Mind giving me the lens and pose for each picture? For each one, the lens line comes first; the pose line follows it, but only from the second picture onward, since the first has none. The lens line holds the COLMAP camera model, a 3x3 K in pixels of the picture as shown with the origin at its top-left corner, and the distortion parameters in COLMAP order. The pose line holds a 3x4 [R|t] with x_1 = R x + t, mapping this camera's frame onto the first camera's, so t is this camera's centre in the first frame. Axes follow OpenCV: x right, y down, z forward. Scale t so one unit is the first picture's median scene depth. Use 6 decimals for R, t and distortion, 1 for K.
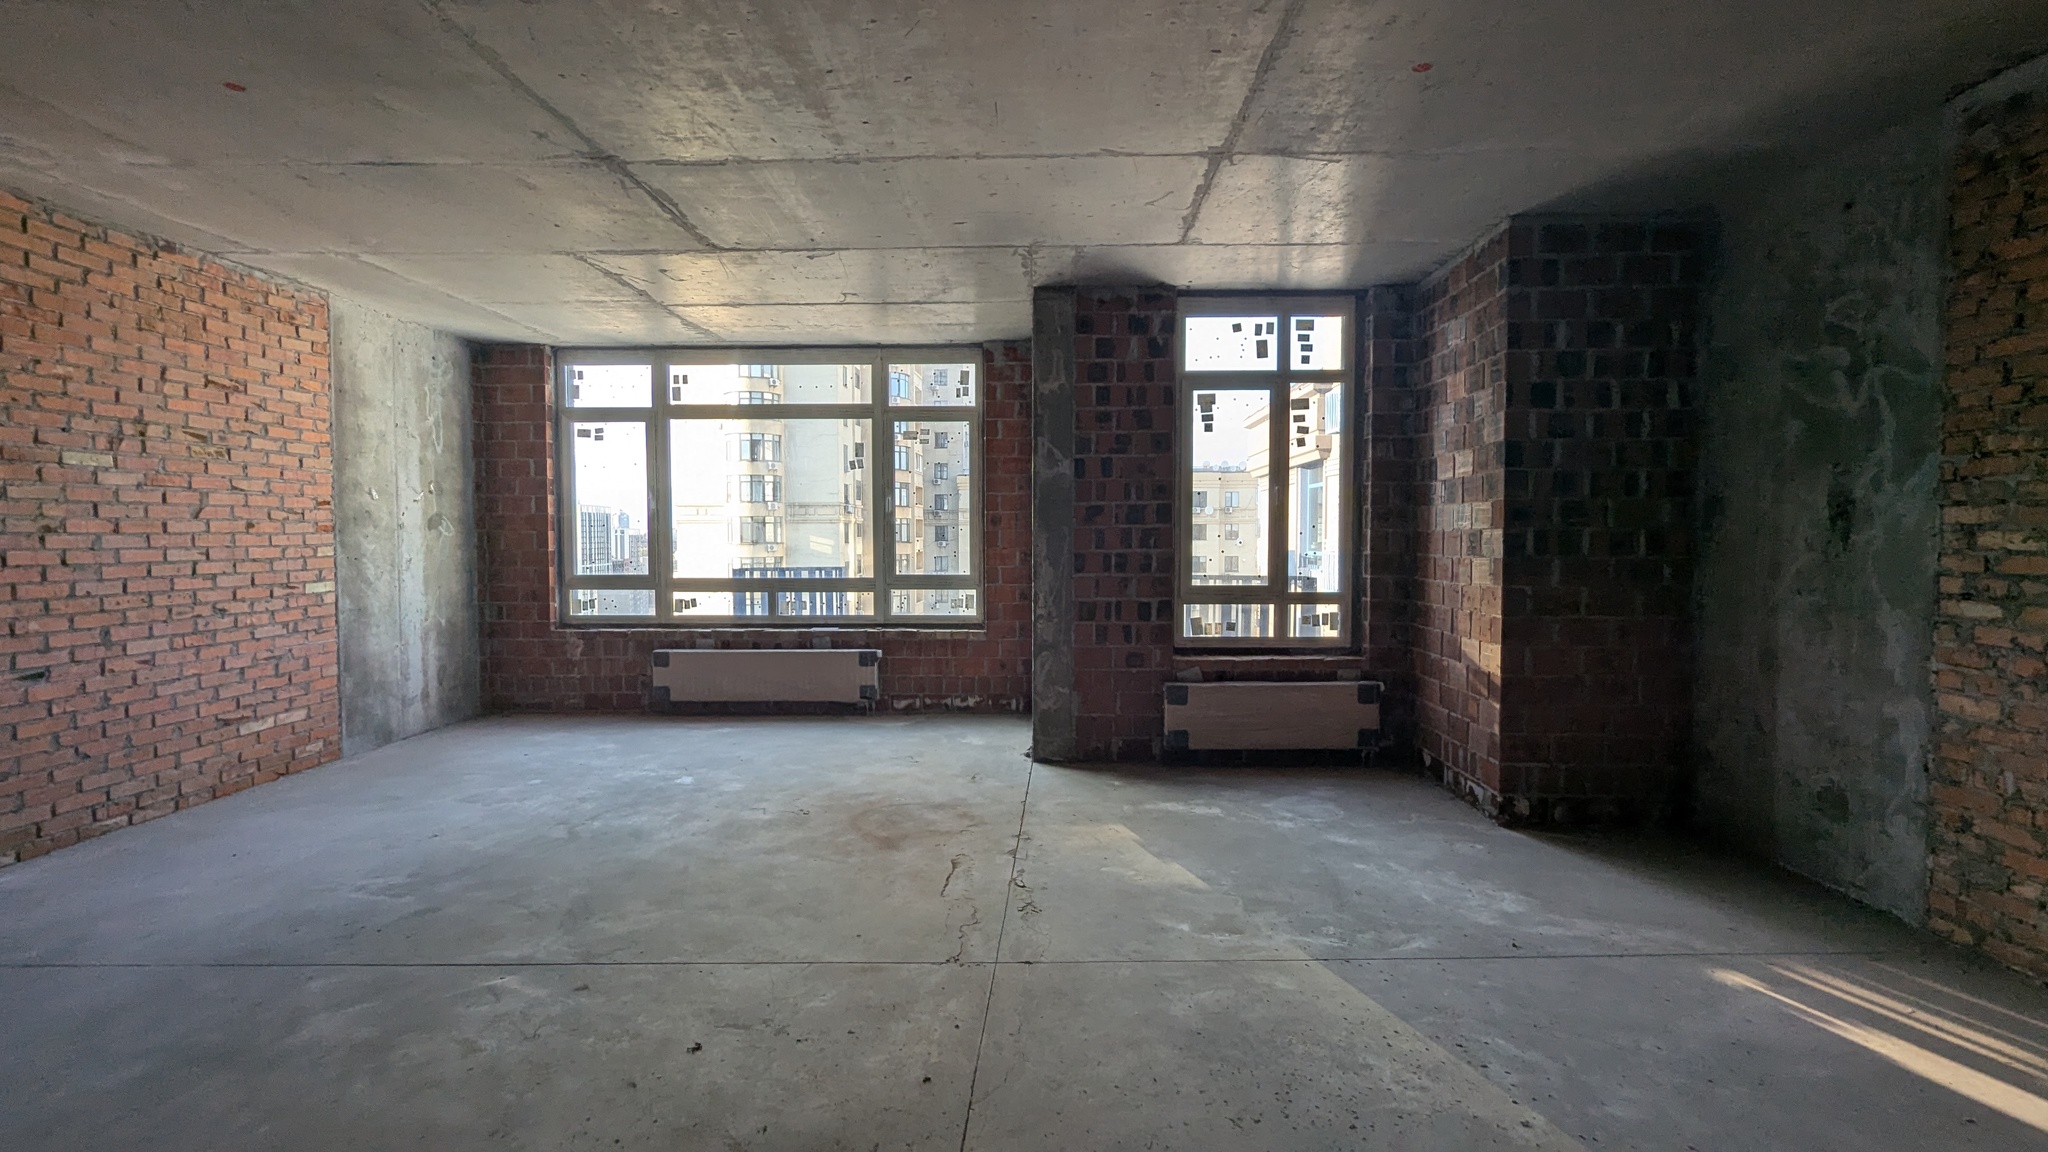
lens RADIAL K [[957.6, 0, 1024.0], [0, 957.6, 576.0], [0, 0, 1]] dist [0.003549, 0.000525]
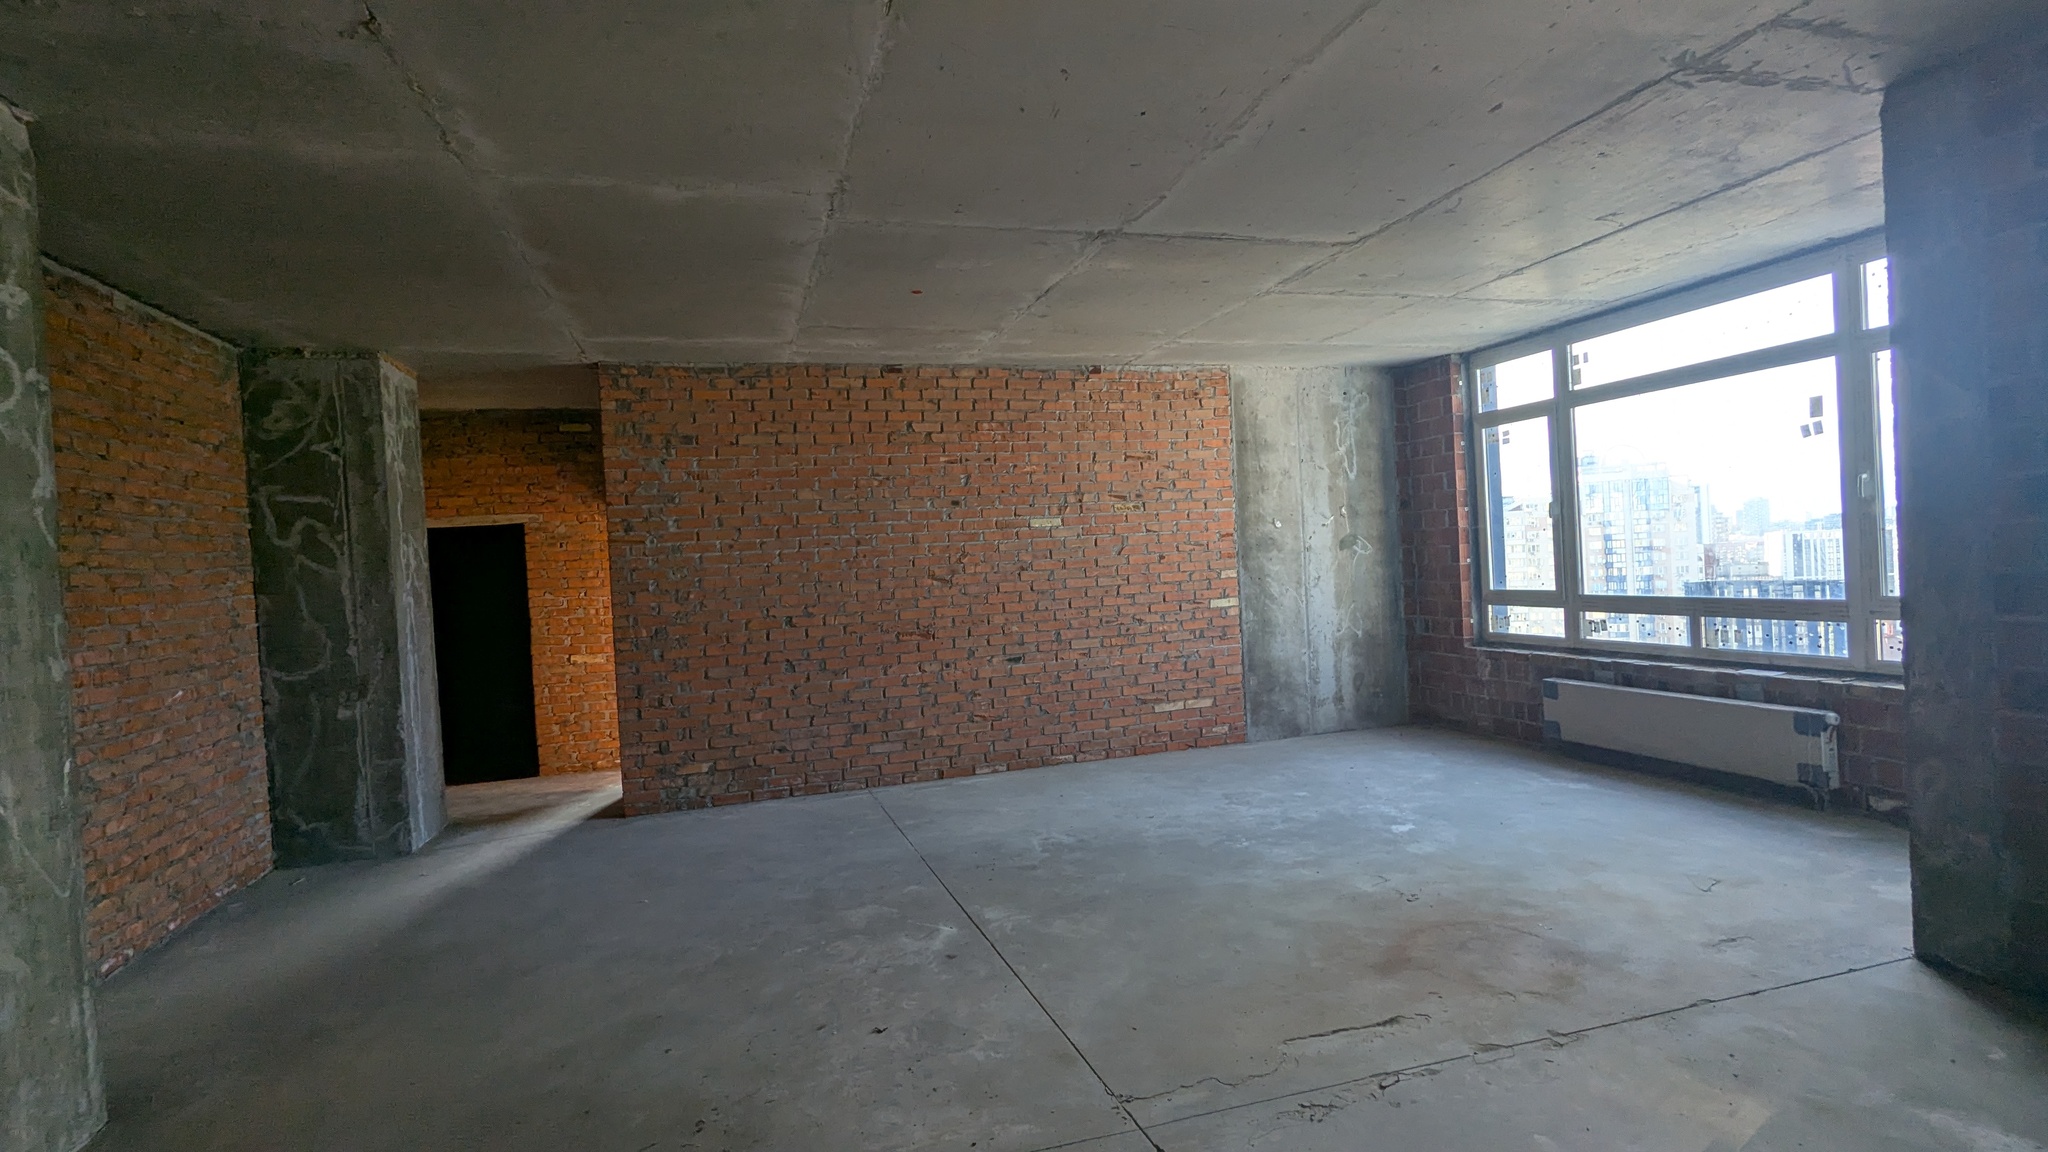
lens RADIAL K [[957.6, 0, 1024.0], [0, 957.6, 576.0], [0, 0, 1]] dist [0.003549, 0.000525]
pose [[0.323339, -0.000572, -0.946283, 0.353574], [0.010701, 0.999938, 0.003052, -0.028755], [0.946223, -0.011113, 0.323325, 0.338368]]
